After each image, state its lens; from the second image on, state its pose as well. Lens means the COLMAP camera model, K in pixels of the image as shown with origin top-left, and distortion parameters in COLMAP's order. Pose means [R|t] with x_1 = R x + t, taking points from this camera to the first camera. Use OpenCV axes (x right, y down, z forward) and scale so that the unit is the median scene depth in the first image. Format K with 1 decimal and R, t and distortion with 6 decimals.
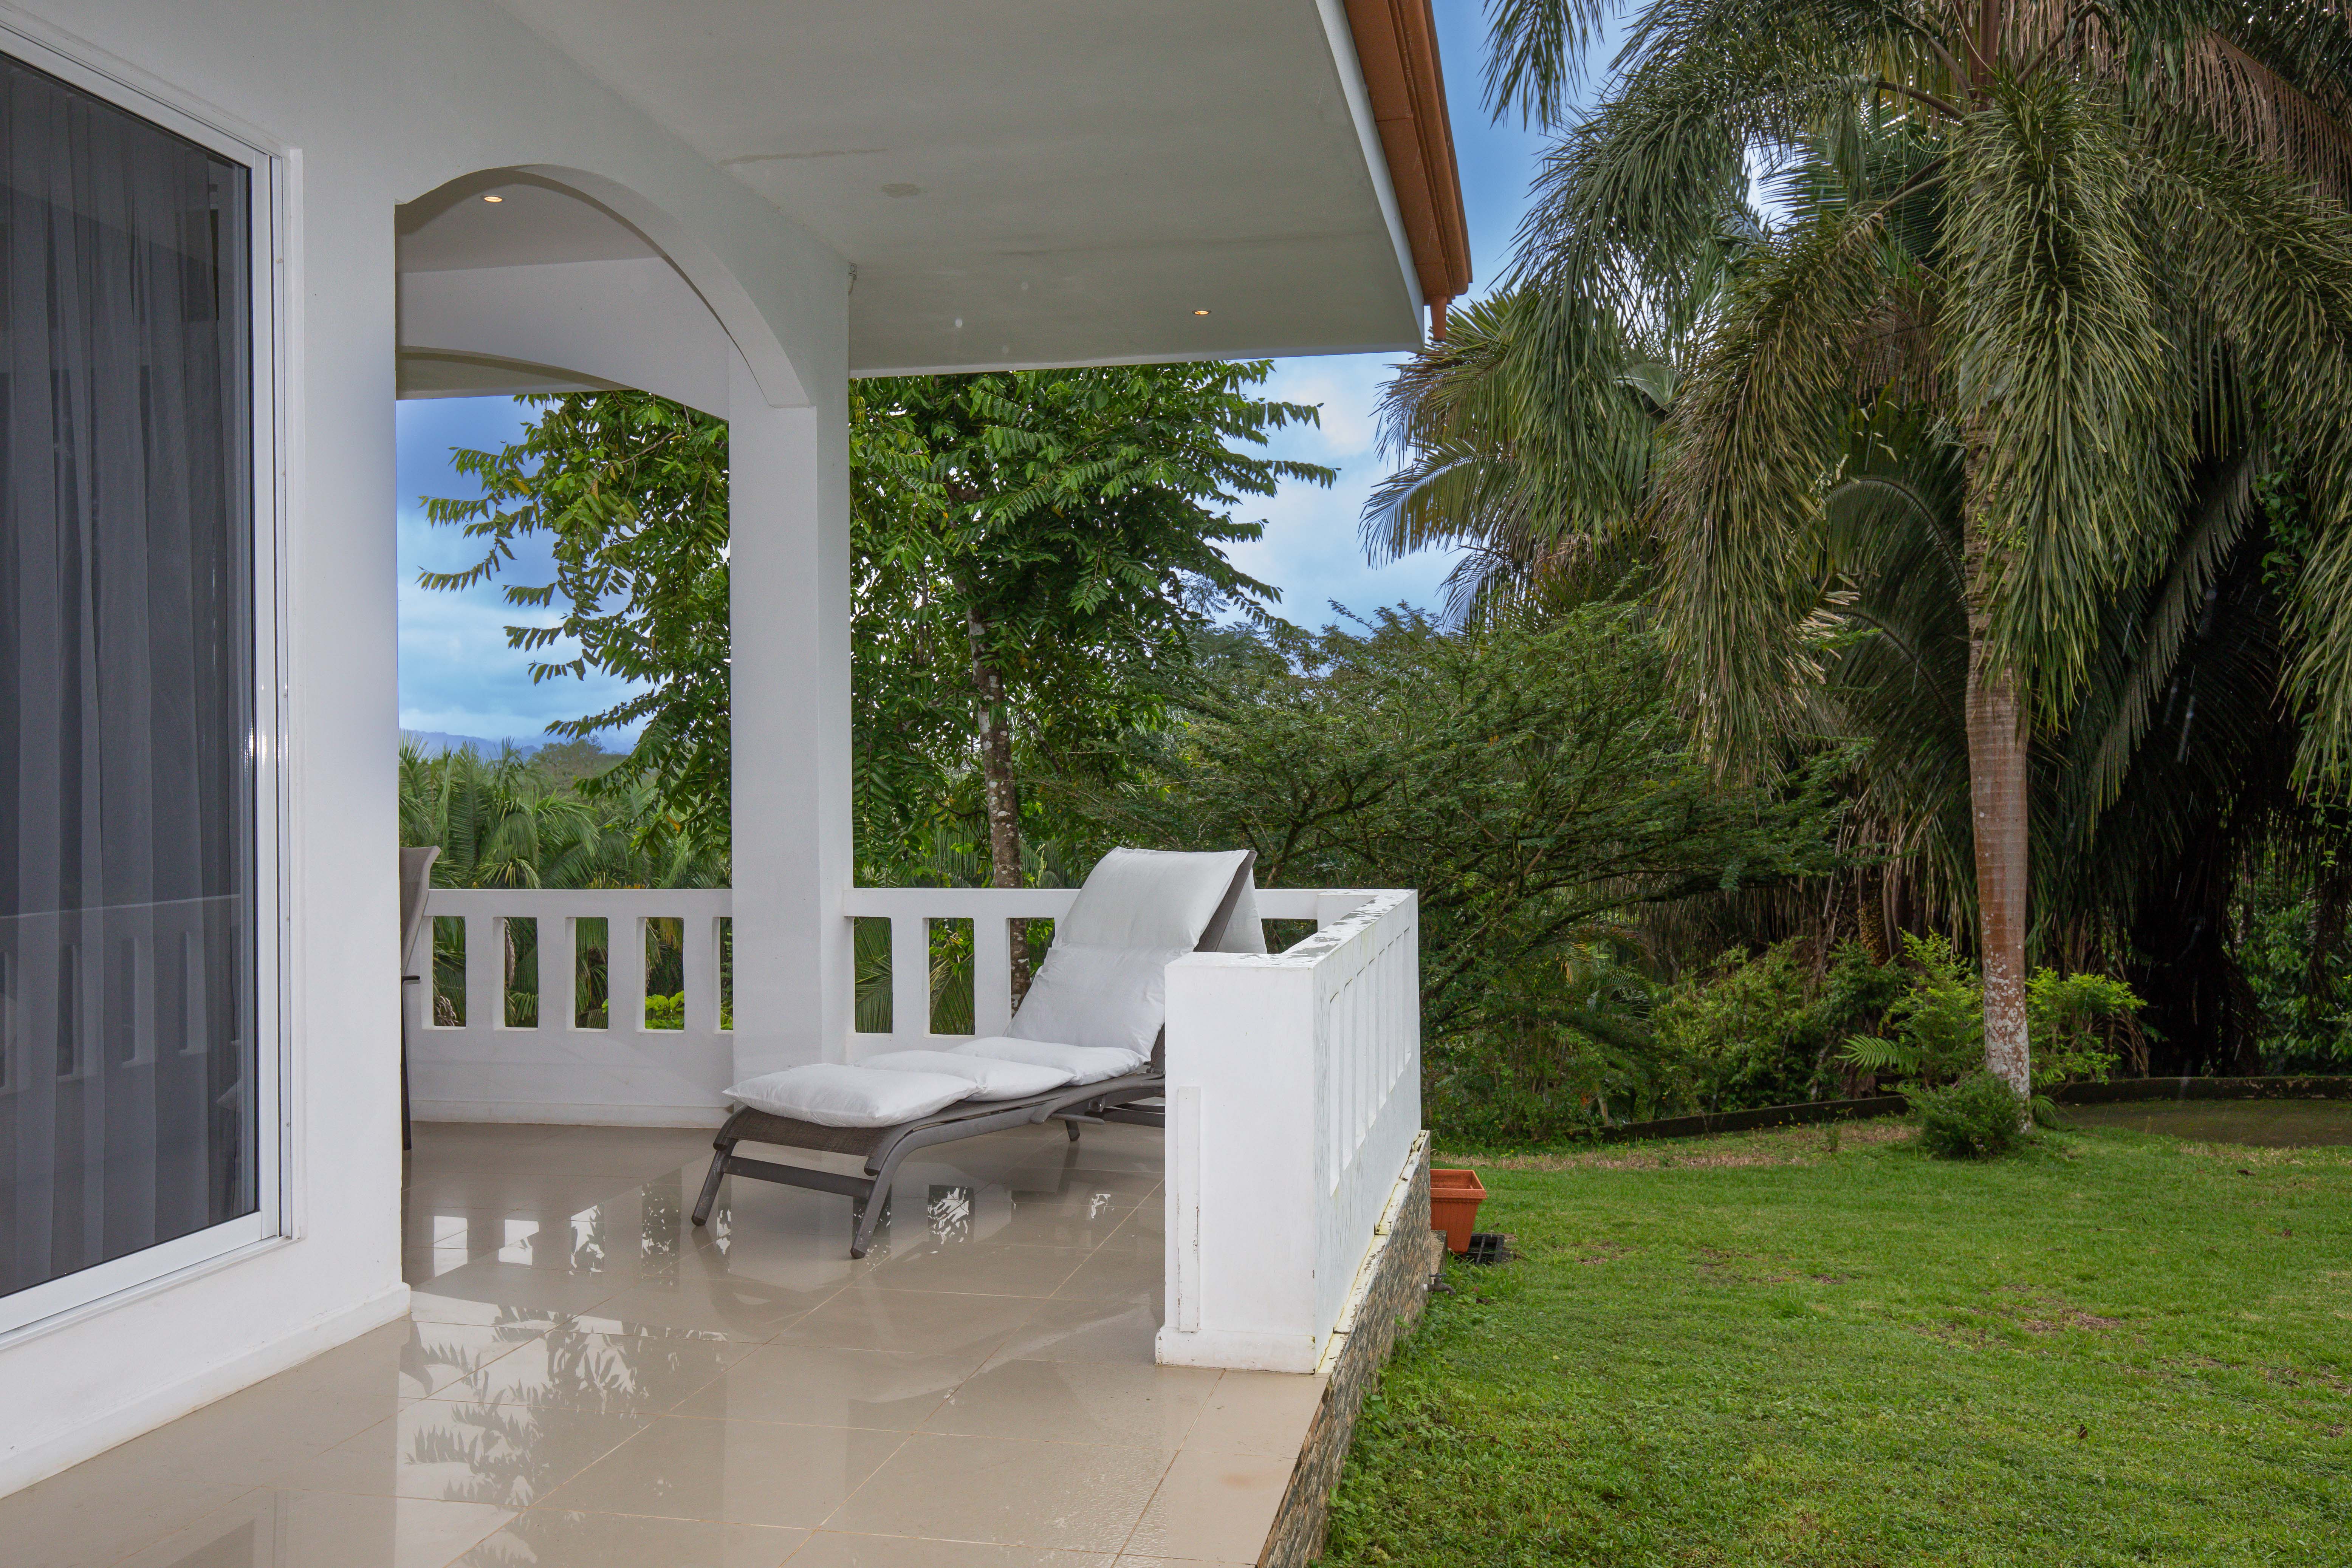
lens RADIAL K [[1933.3, 0, 1176.0], [0, 1933.3, 784.0], [0, 0, 1]] dist [-0.004324, -0.000100]
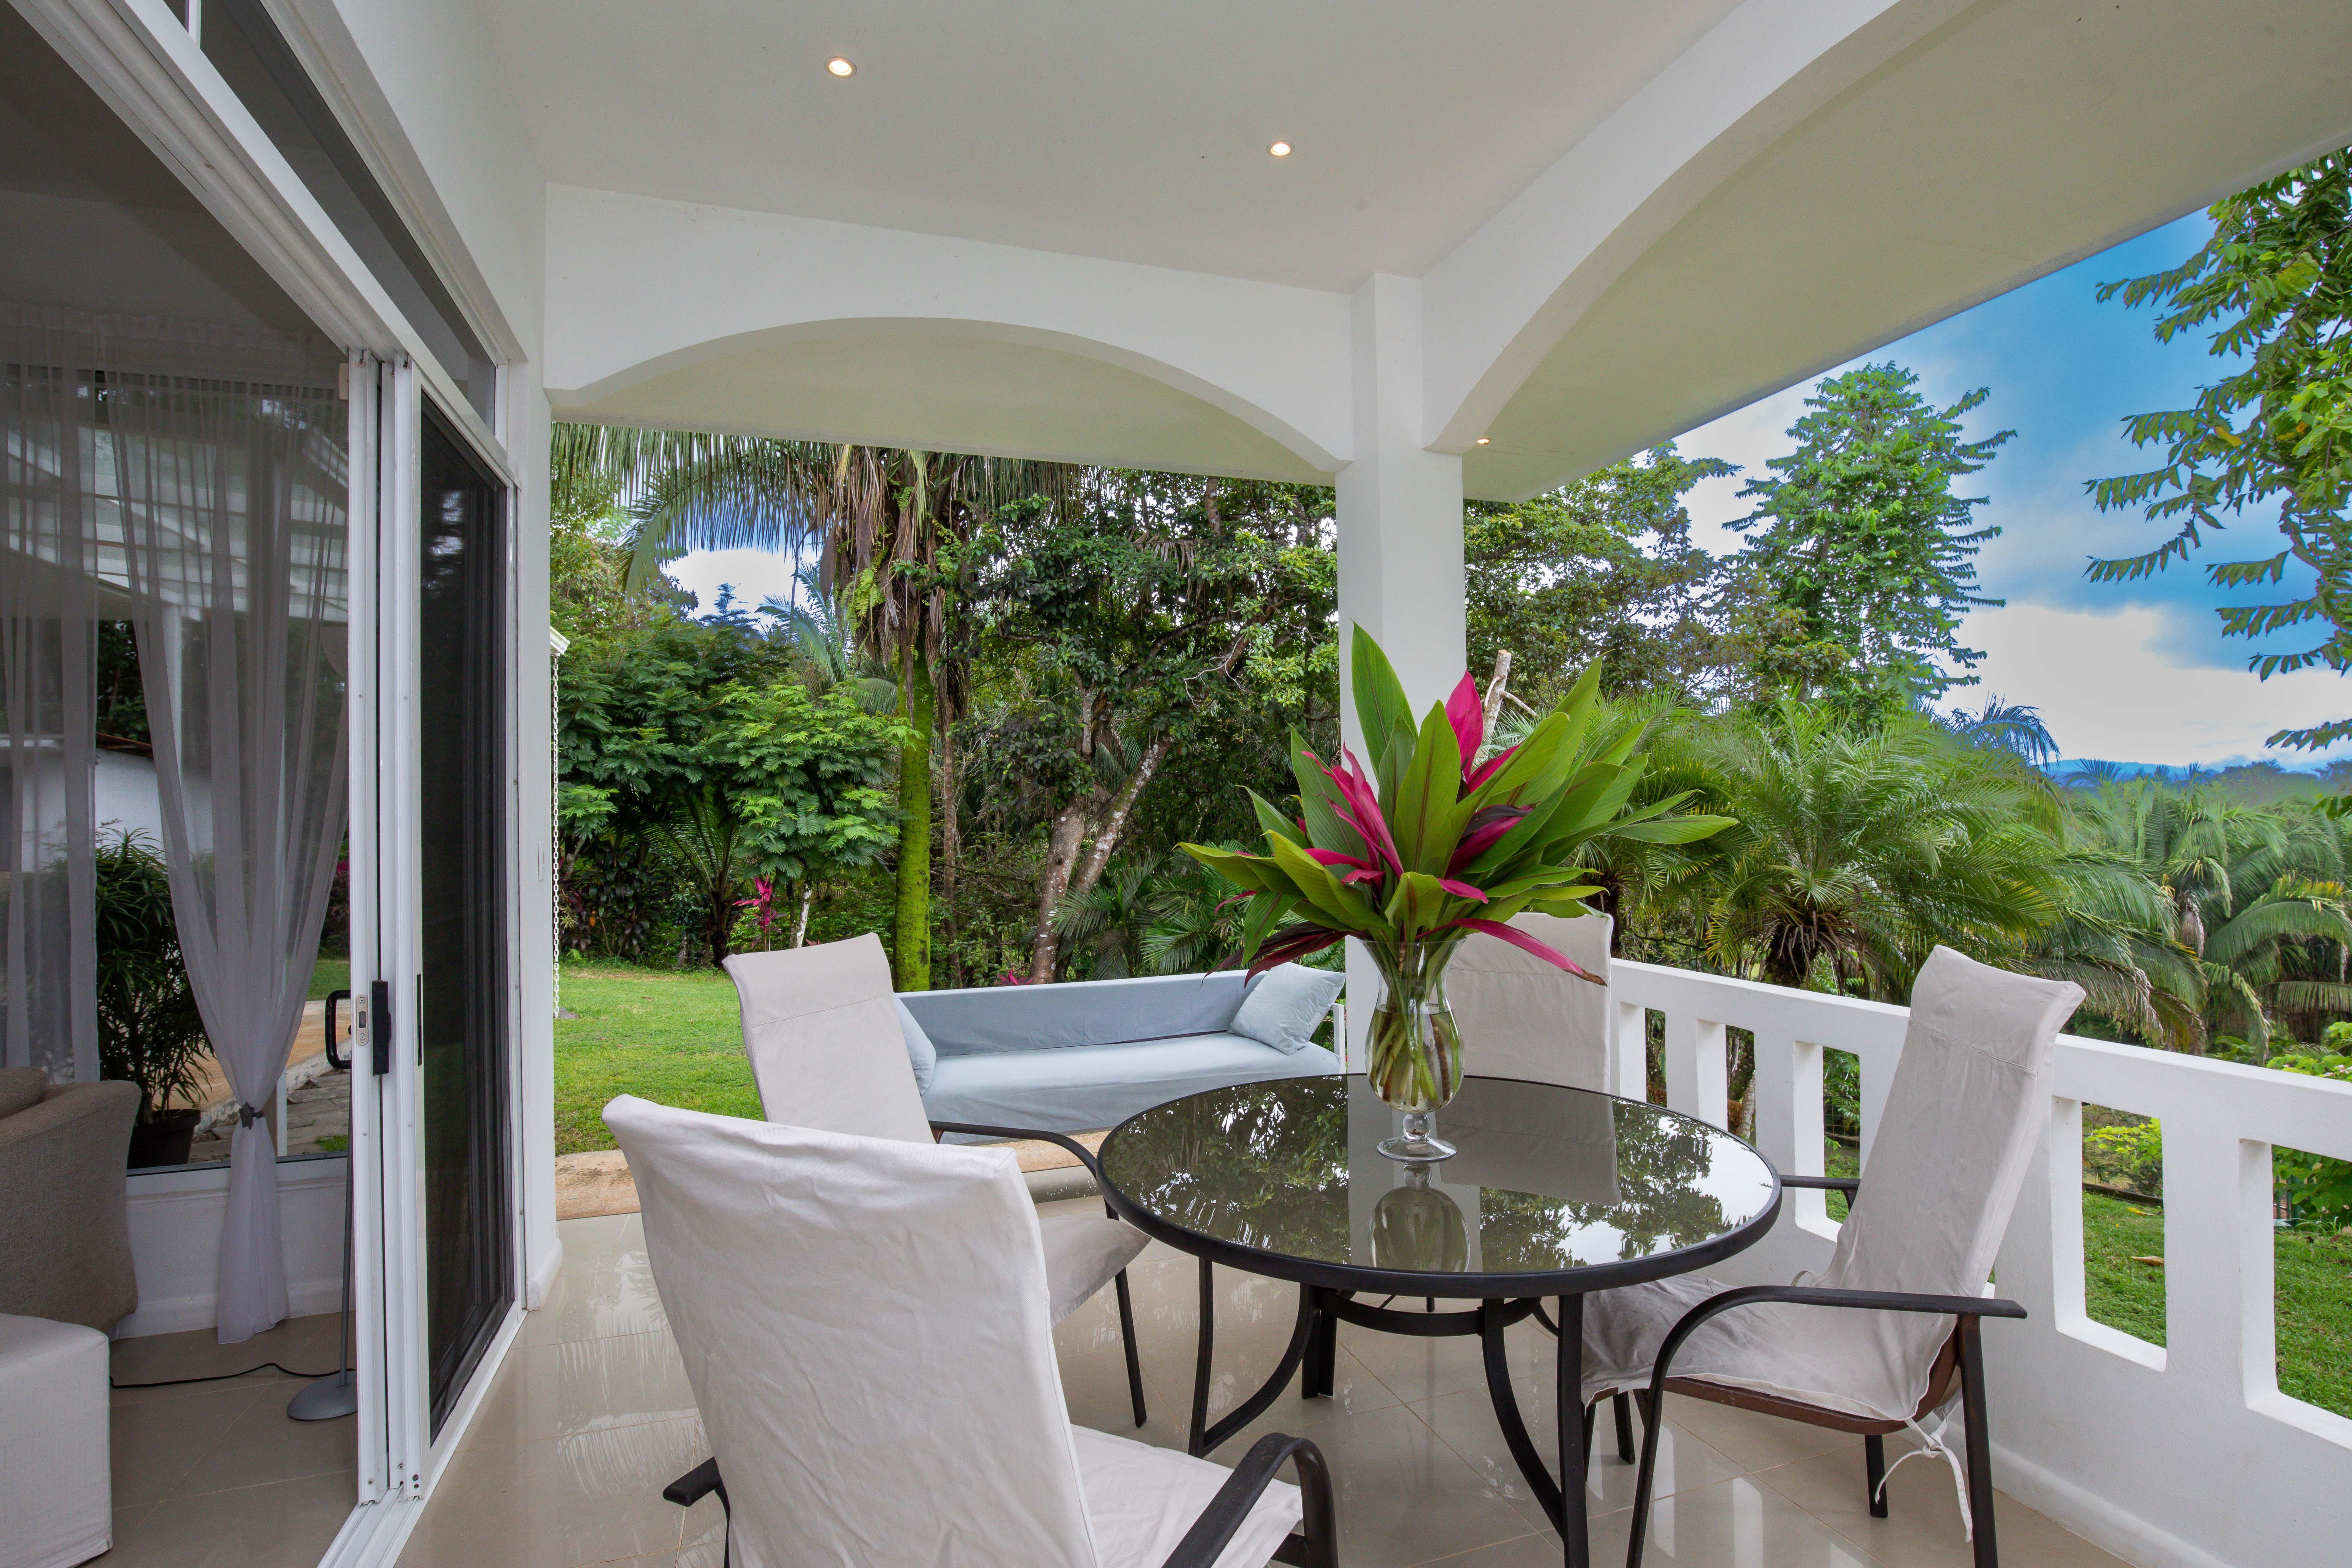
lens RADIAL K [[1148.2, 0, 1167.1], [0, 1148.2, 788.2], [0, 0, 1]] dist [-0.032244, 0.008579]
pose [[0.477775, -0.019228, -0.878272, -0.139870], [0.009030, 0.999815, -0.016977, -0.003950], [0.878436, 0.000181, 0.477860, 0.379943]]
